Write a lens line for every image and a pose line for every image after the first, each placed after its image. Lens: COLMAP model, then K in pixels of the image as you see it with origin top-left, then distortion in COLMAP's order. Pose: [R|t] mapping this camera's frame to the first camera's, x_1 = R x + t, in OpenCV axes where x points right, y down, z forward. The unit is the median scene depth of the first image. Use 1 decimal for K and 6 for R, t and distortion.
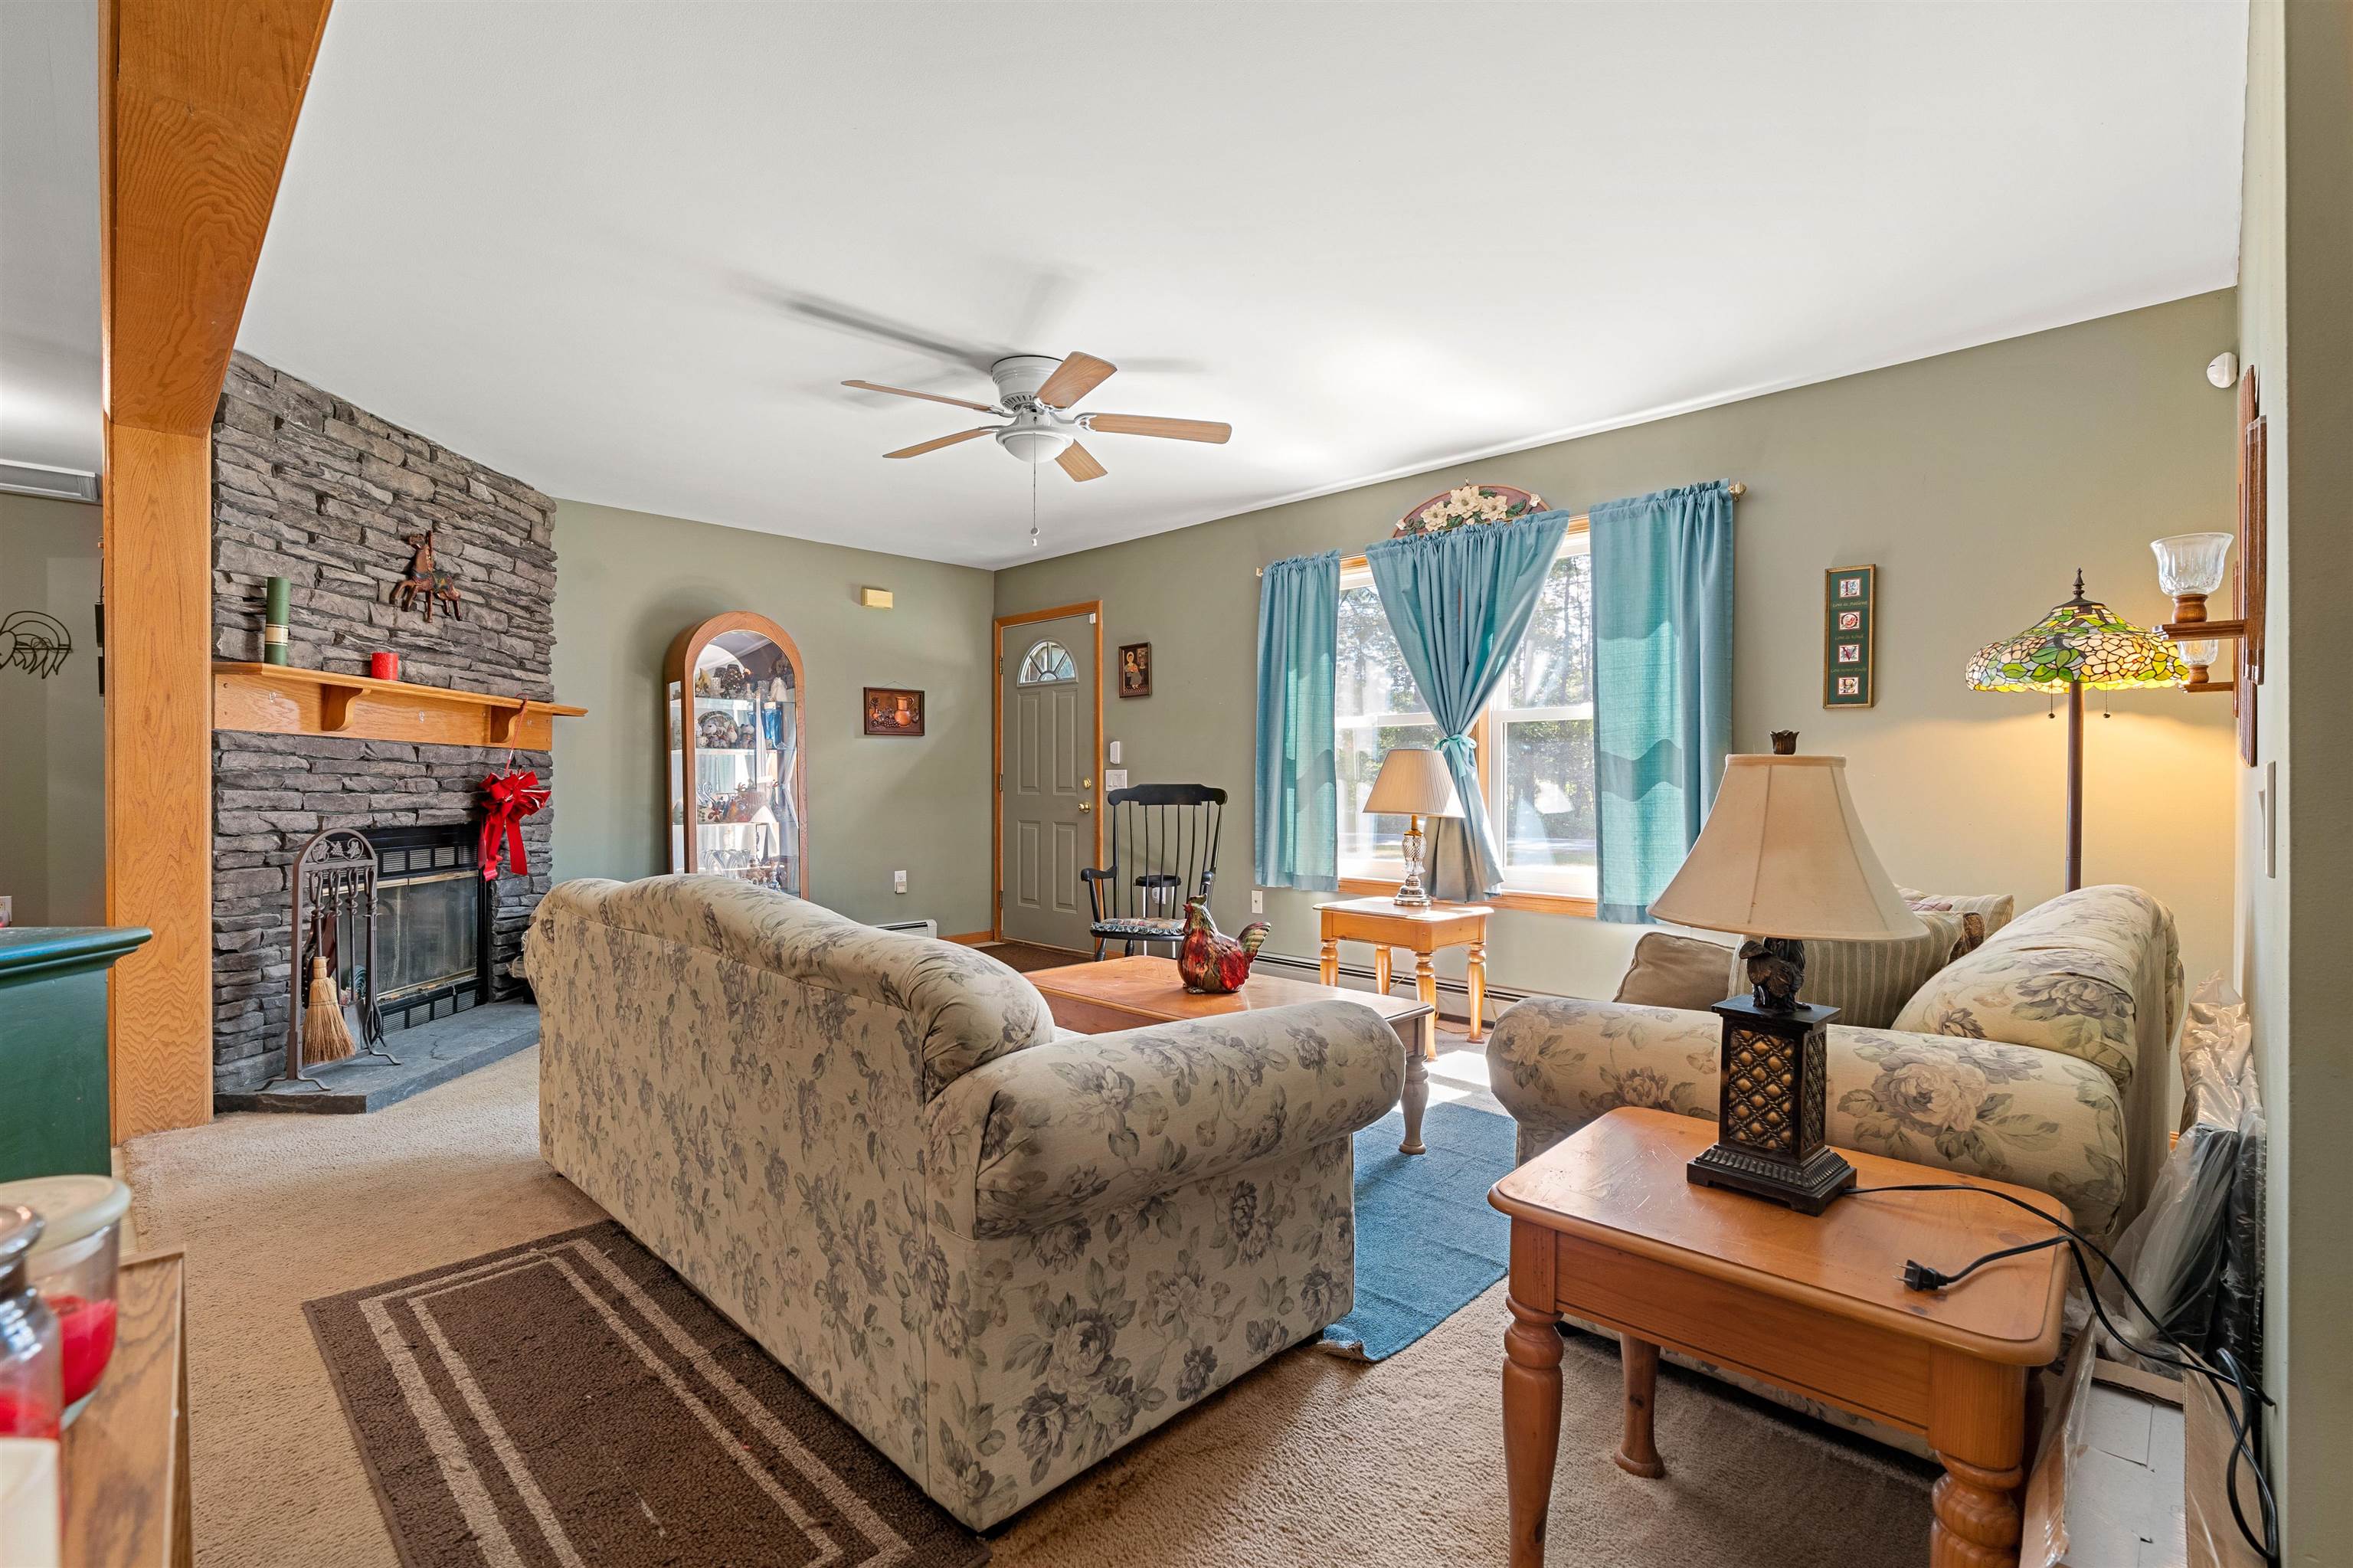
lens RADIAL K [[1064.8, 0, 1170.4], [0, 1064.8, 782.8], [0, 0, 1]] dist [-0.013438, 0.010399]
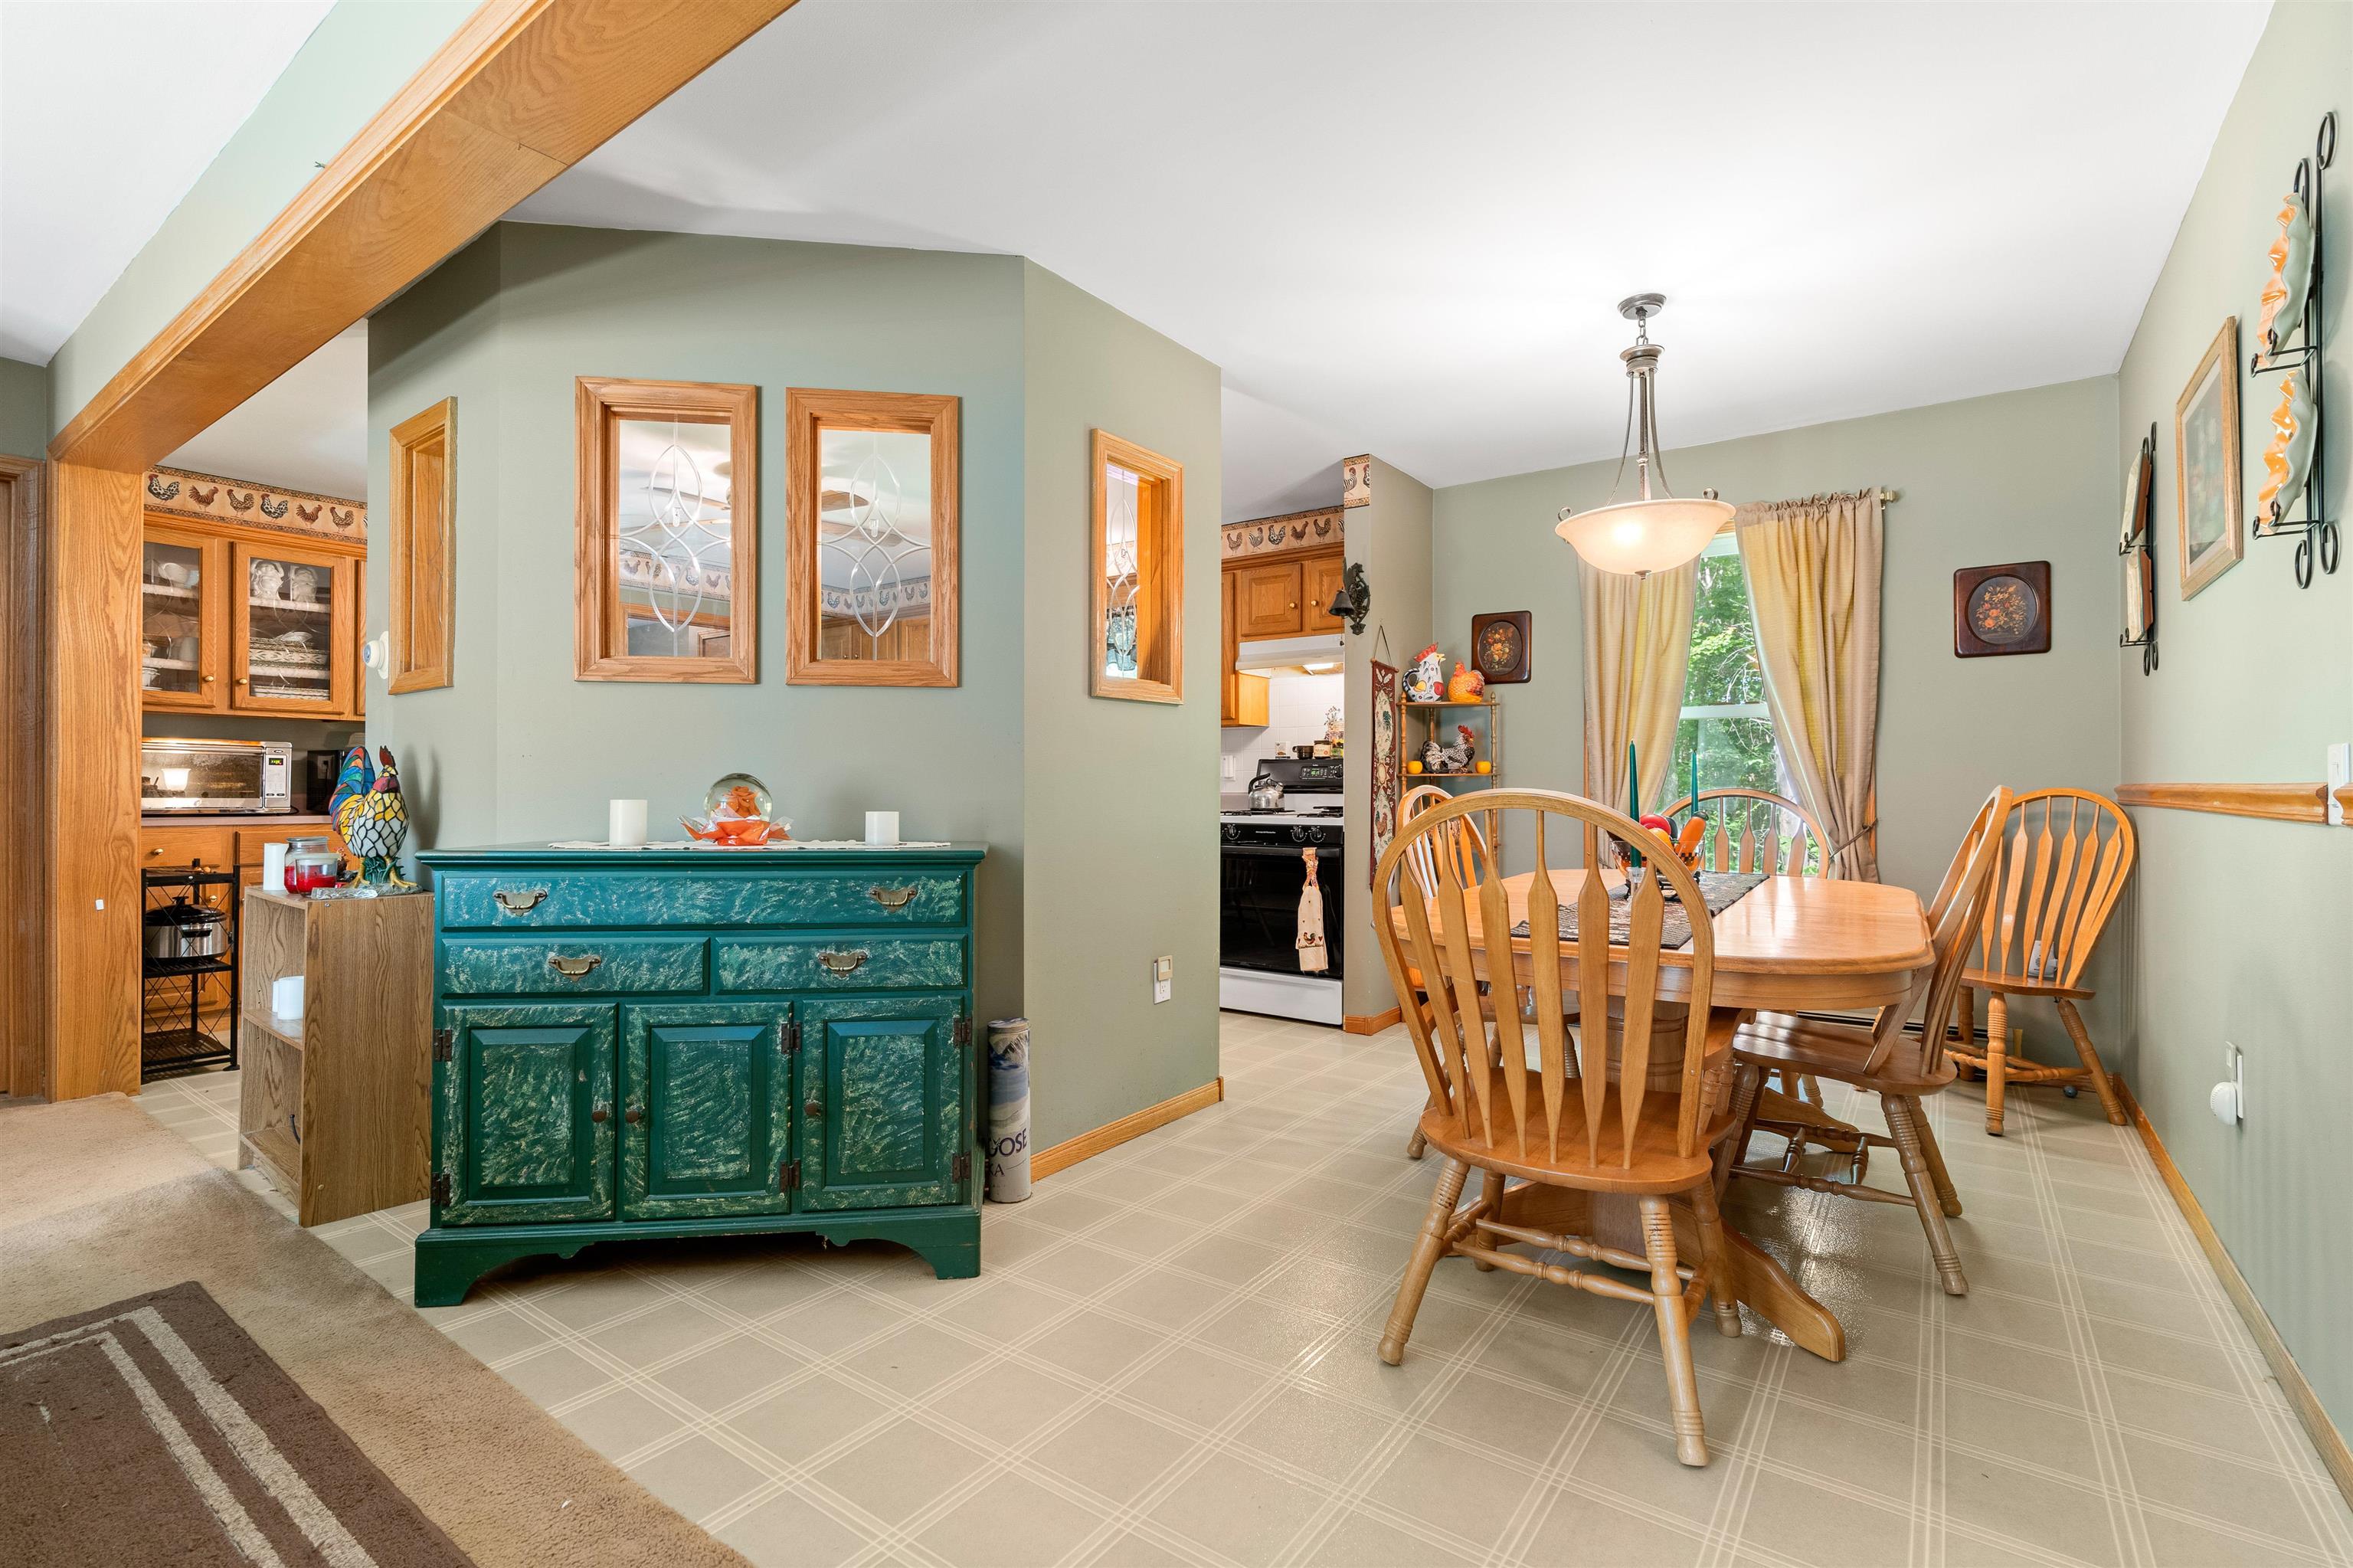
lens RADIAL K [[1076.3, 0, 1166.2], [0, 1076.3, 780.8], [0, 0, 1]] dist [-0.003727, 0.002957]
pose [[-0.989204, -0.000708, -0.146541, -0.530190], [-0.000429, 0.999998, -0.001940, 0.004209], [0.146542, -0.001856, -0.989203, 0.814079]]
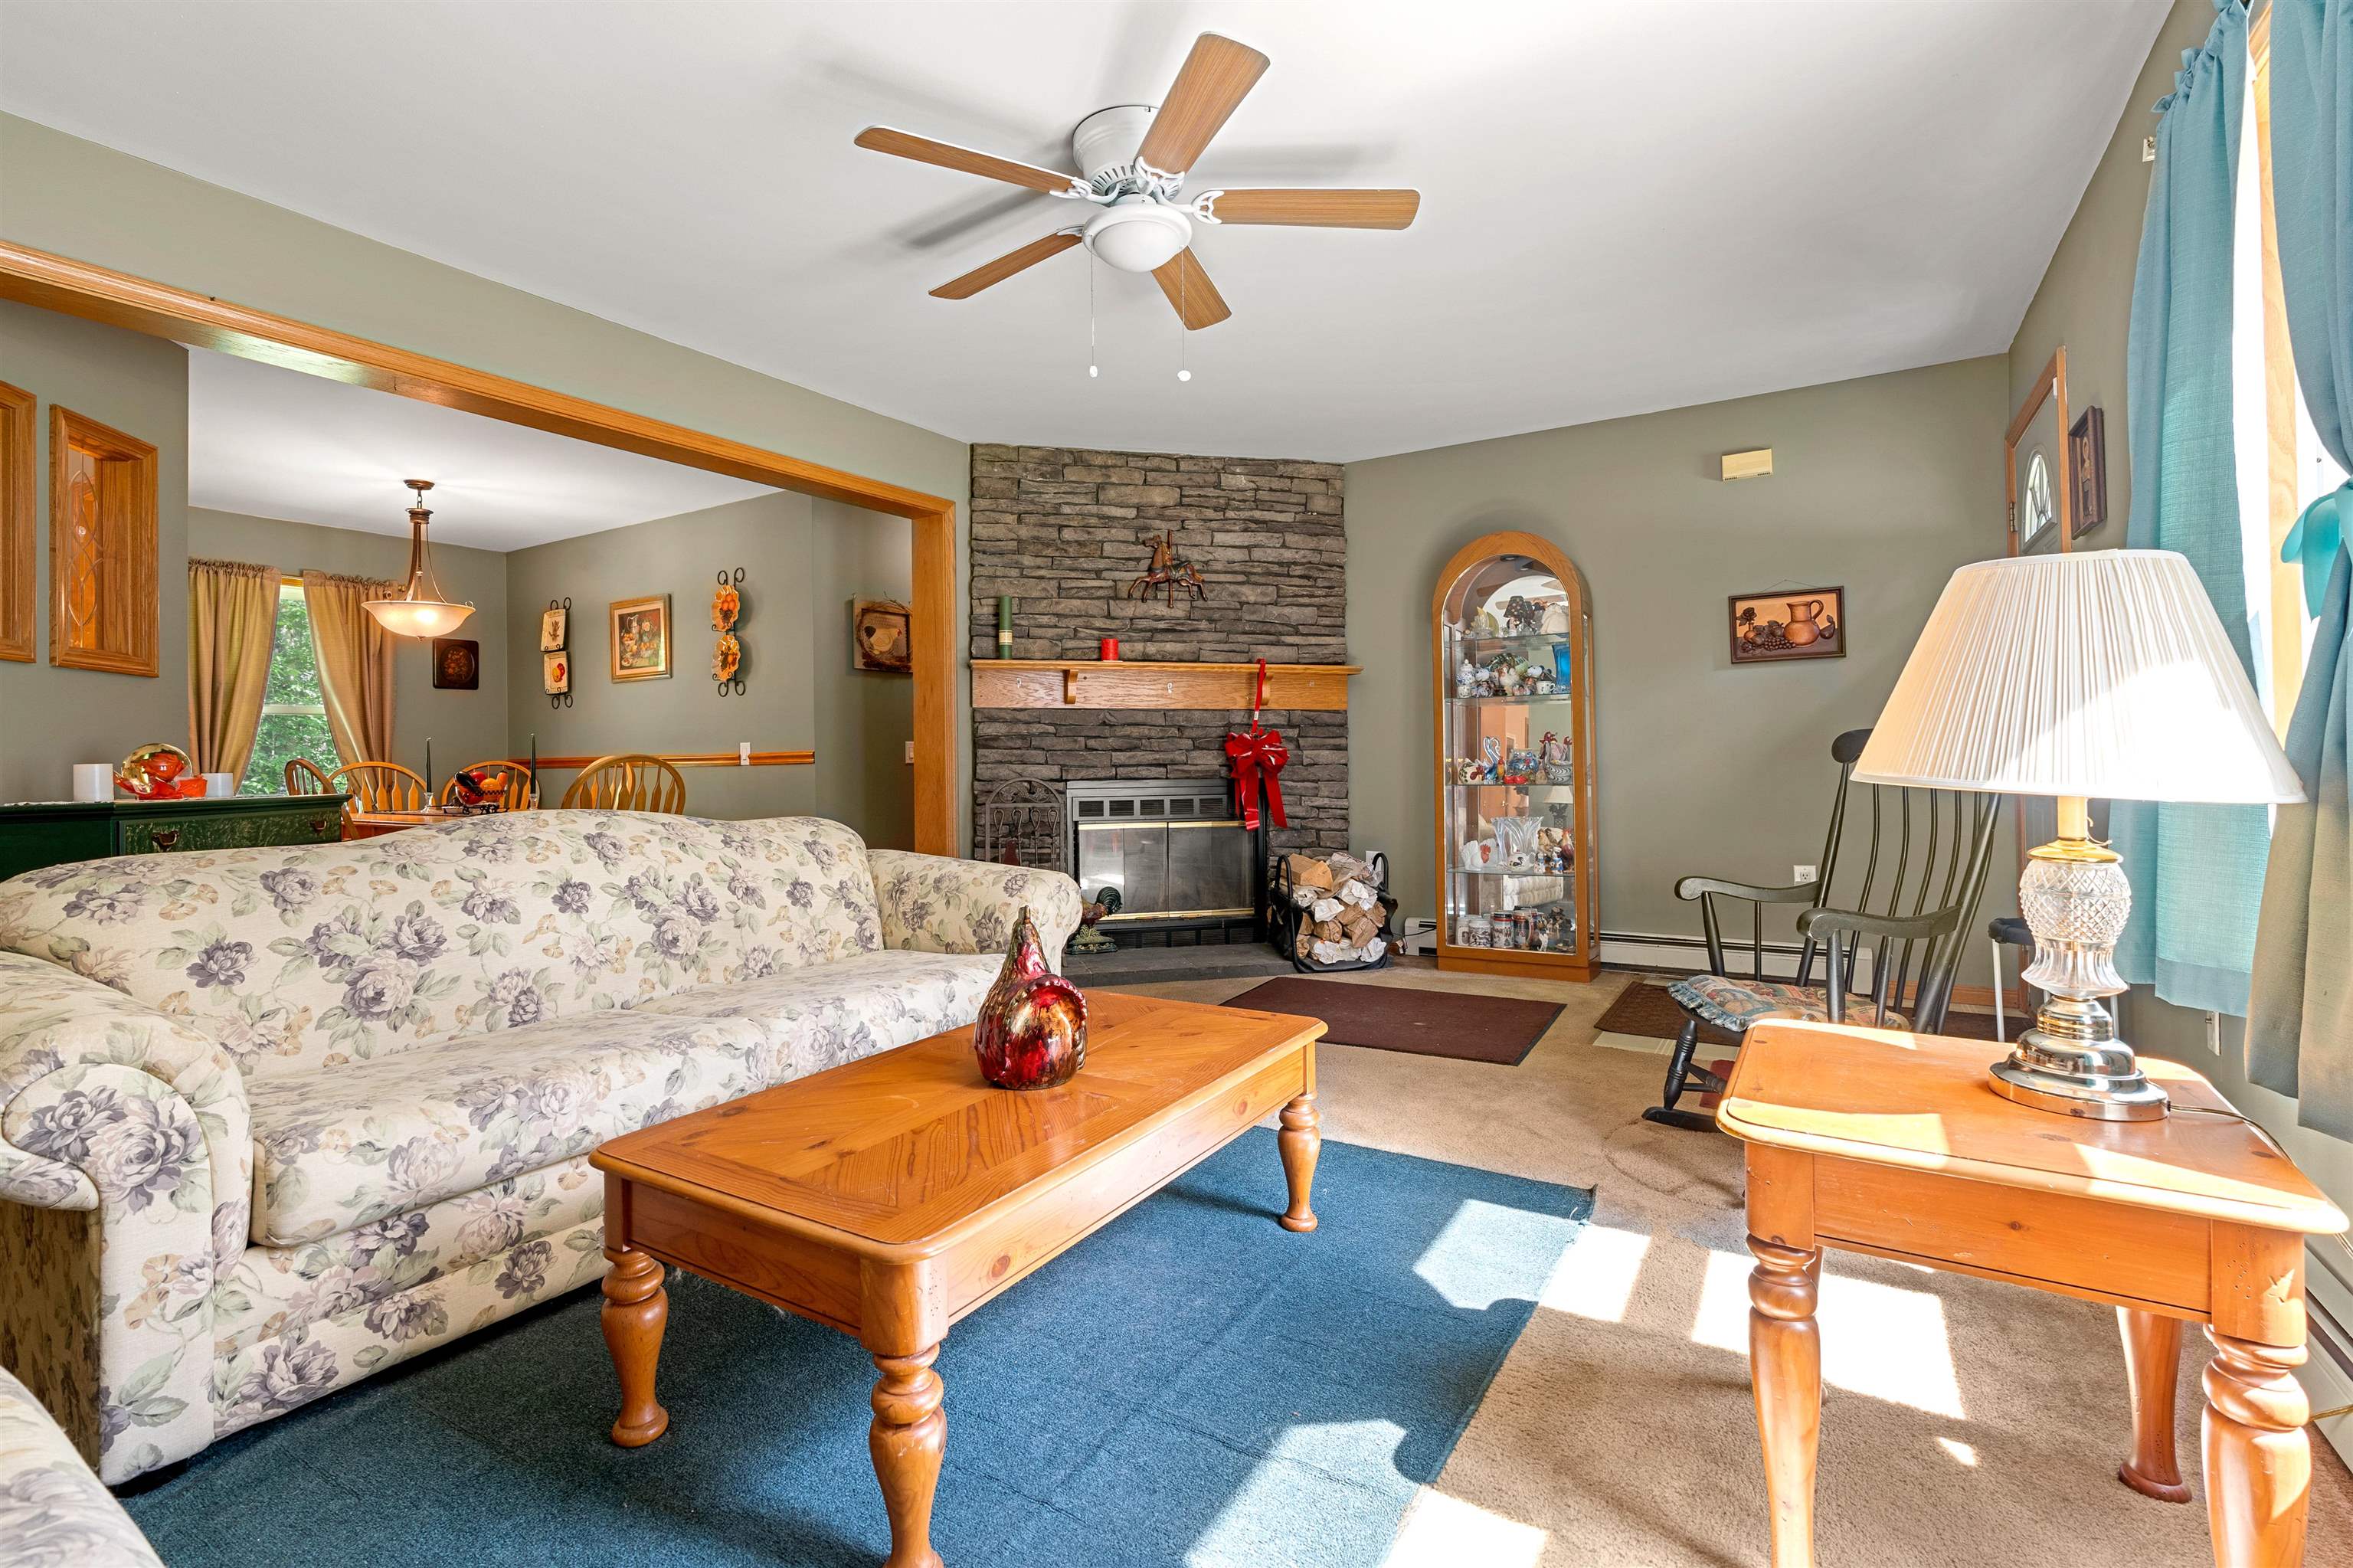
lens RADIAL K [[1062.1, 0, 1164.6], [0, 1062.1, 746.0], [0, 0, 1]] dist [-0.014837, -0.000061]
pose [[0.226771, -0.014736, -0.973837, 0.452283], [0.012991, 0.999842, -0.012104, 0.017975], [0.973862, -0.009907, 0.226926, 0.717371]]
